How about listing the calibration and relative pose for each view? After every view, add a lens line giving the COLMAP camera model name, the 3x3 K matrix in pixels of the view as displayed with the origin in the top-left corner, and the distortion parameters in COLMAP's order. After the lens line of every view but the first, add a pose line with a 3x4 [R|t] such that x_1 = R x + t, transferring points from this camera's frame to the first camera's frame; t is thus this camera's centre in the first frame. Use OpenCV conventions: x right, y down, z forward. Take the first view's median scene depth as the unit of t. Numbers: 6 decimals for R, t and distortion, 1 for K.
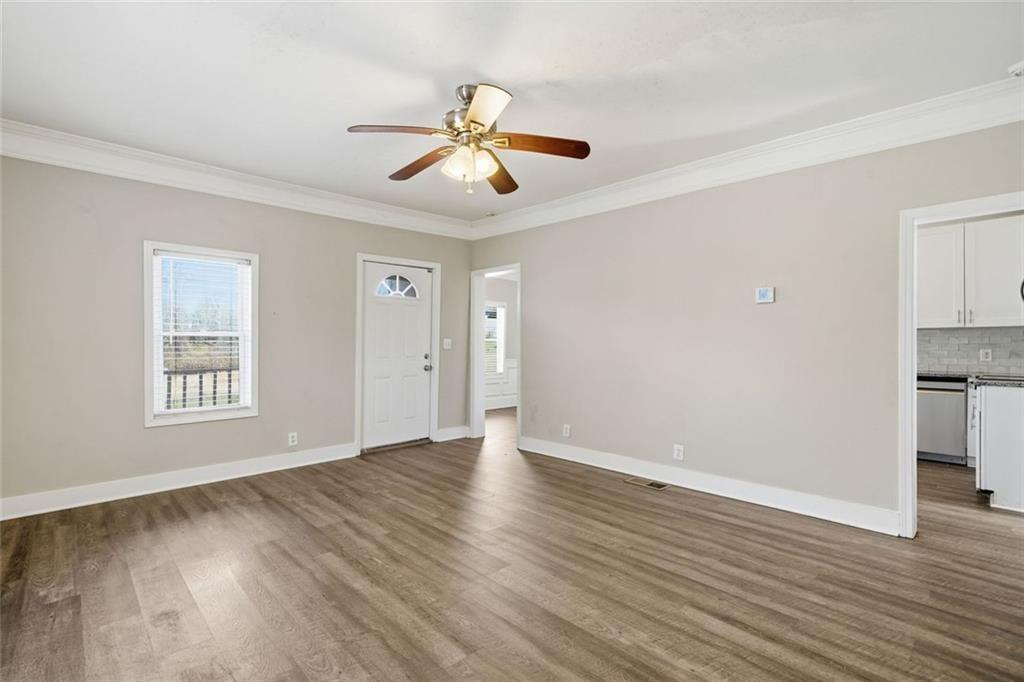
lens RADIAL K [[473.7, 0, 515.3], [0, 473.7, 342.0], [0, 0, 1]] dist [0.010795, 0.000839]
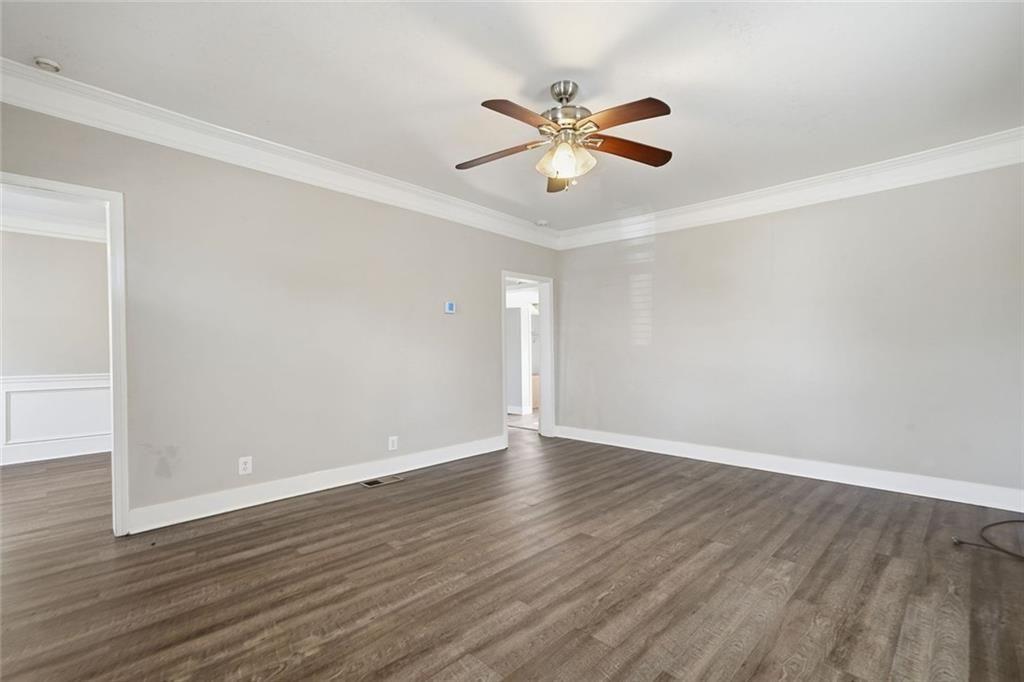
lens RADIAL K [[473.7, 0, 491.8], [0, 473.7, 350.9], [0, 0, 1]] dist [0.010795, 0.000839]
pose [[-0.015896, -0.012858, 0.999791, -1.059818], [-0.002213, 0.999915, 0.012825, 0.010242], [-0.999871, -0.002009, -0.015923, 1.133713]]
